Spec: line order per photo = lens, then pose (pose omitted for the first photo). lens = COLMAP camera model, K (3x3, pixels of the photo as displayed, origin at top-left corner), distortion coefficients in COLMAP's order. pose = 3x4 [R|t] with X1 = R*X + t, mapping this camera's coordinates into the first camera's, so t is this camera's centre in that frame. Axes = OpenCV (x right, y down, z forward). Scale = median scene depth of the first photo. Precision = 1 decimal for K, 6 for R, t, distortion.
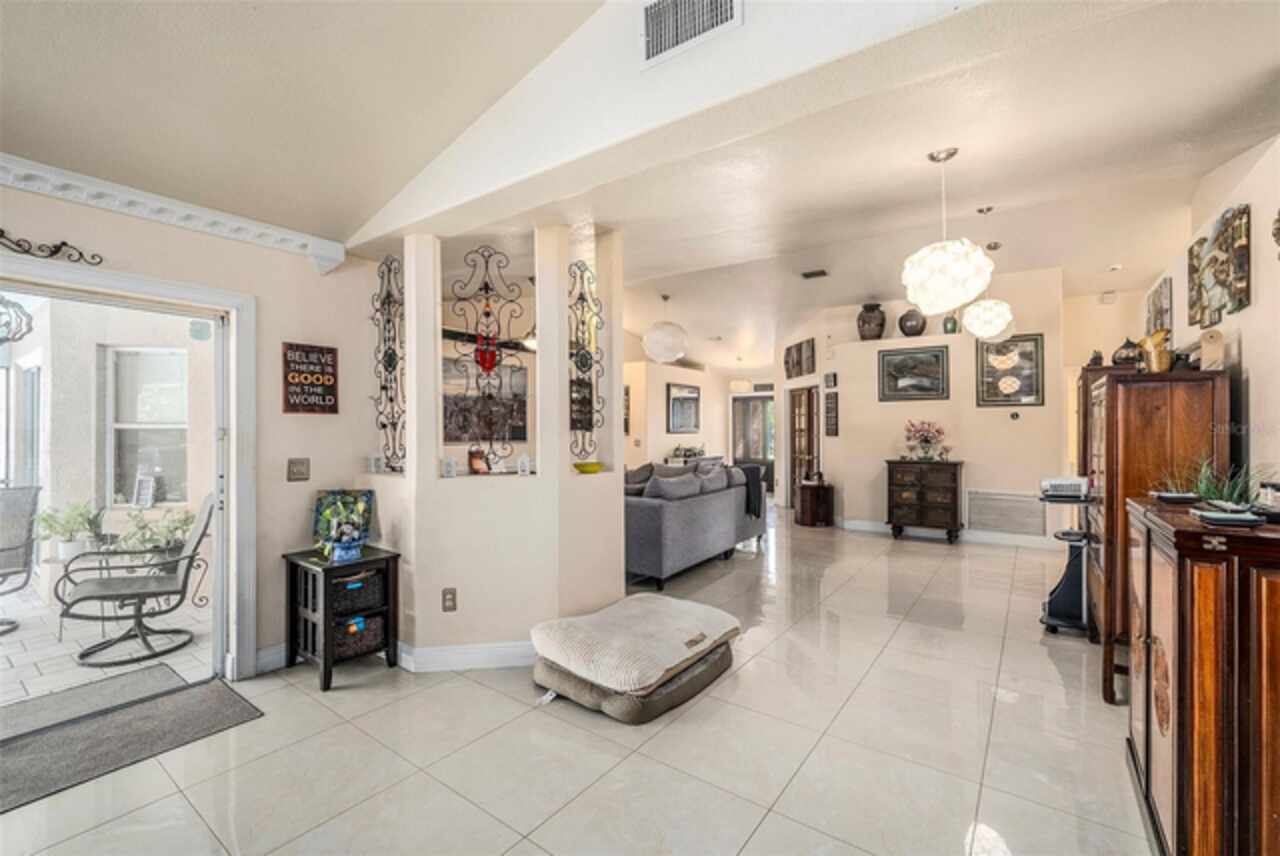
lens RADIAL K [[540.2, 0, 632.3], [0, 540.2, 423.7], [0, 0, 1]] dist [-0.038069, 0.016502]
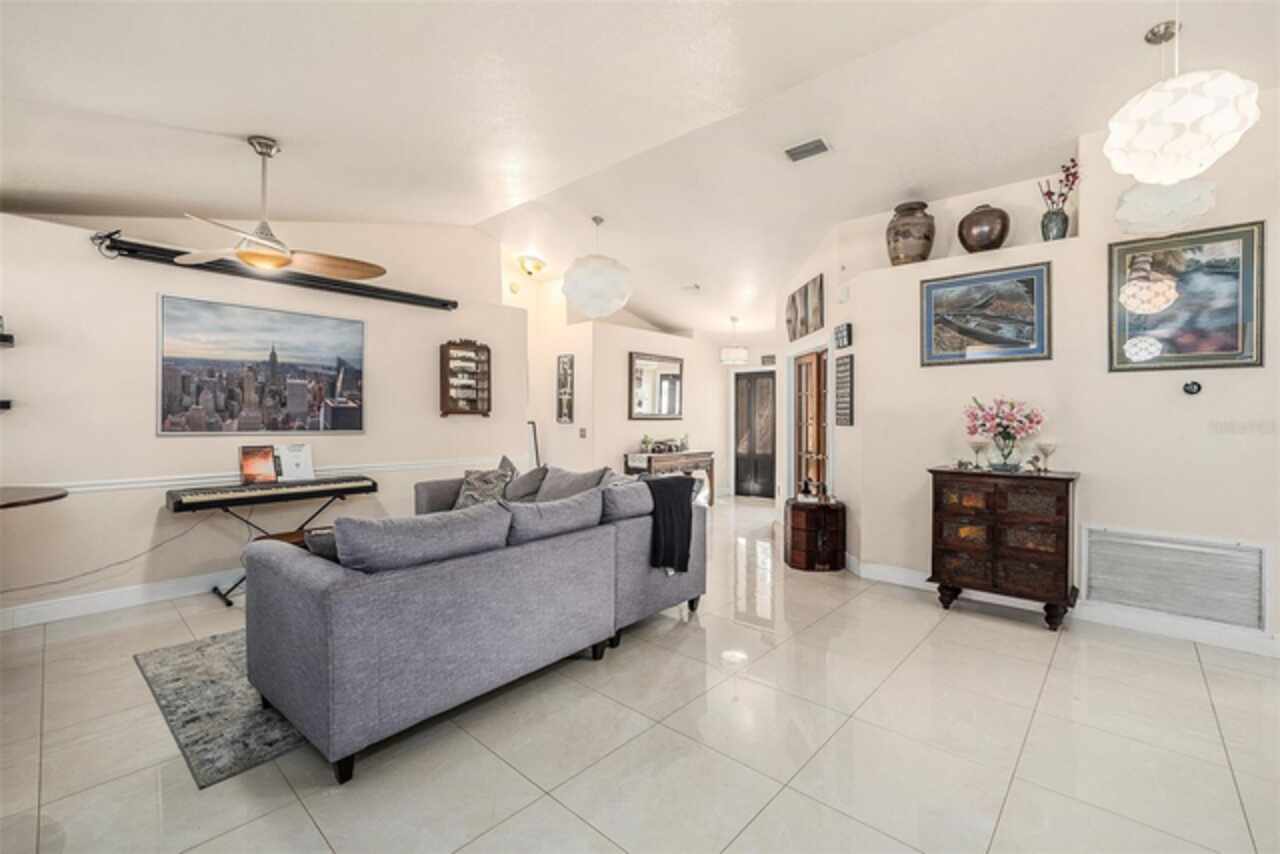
lens RADIAL K [[540.2, 0, 632.3], [0, 540.2, 422.7], [0, 0, 1]] dist [-0.038069, 0.016502]
pose [[0.994158, 0.003703, -0.107872, 0.215865], [-0.001533, 0.999795, 0.020195, 0.008493], [0.107924, -0.019911, 0.993960, 0.395473]]
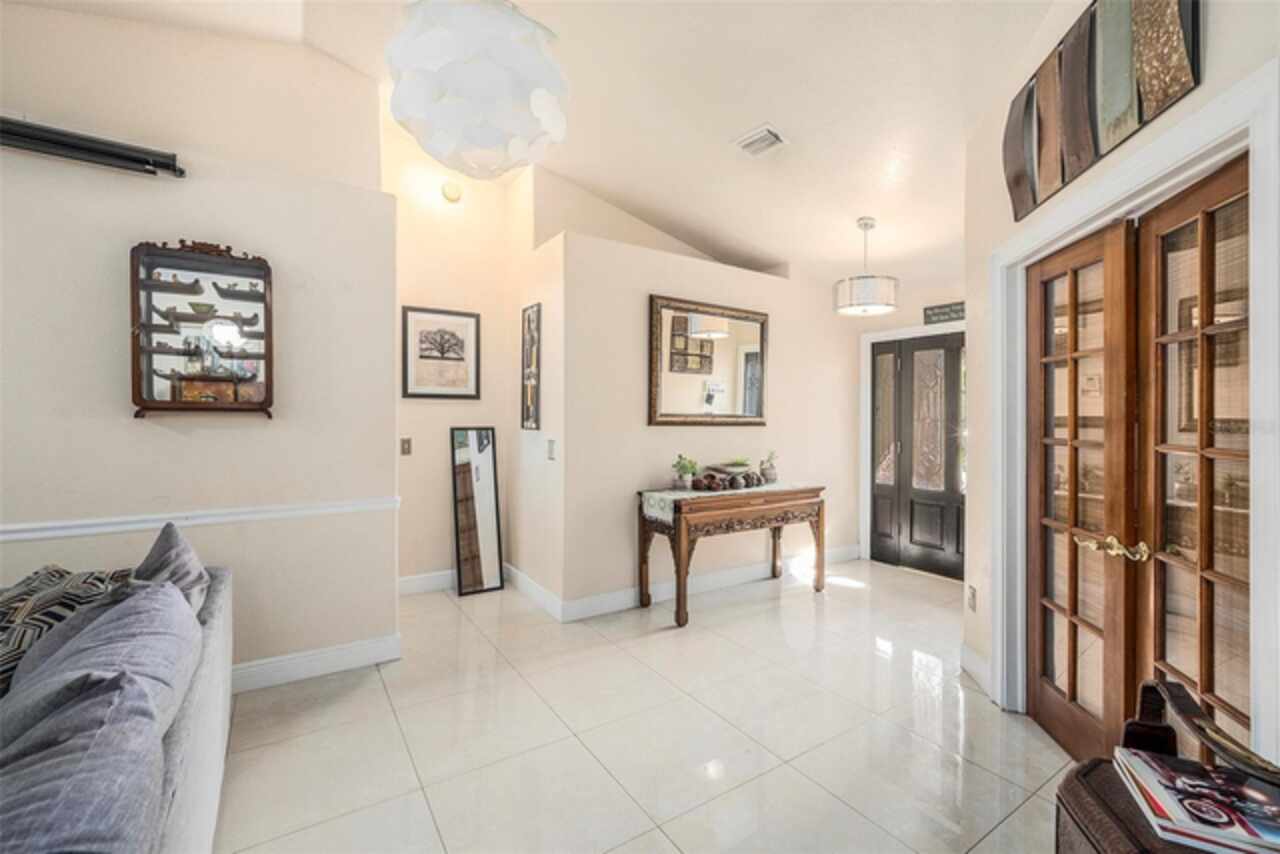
lens RADIAL K [[540.2, 0, 632.3], [0, 540.2, 422.7], [0, 0, 1]] dist [-0.038069, 0.016502]
pose [[0.937731, 0.005259, -0.347323, 0.271627], [-0.000547, 0.999907, 0.013663, 0.014292], [0.347362, -0.012622, 0.937646, 0.929703]]
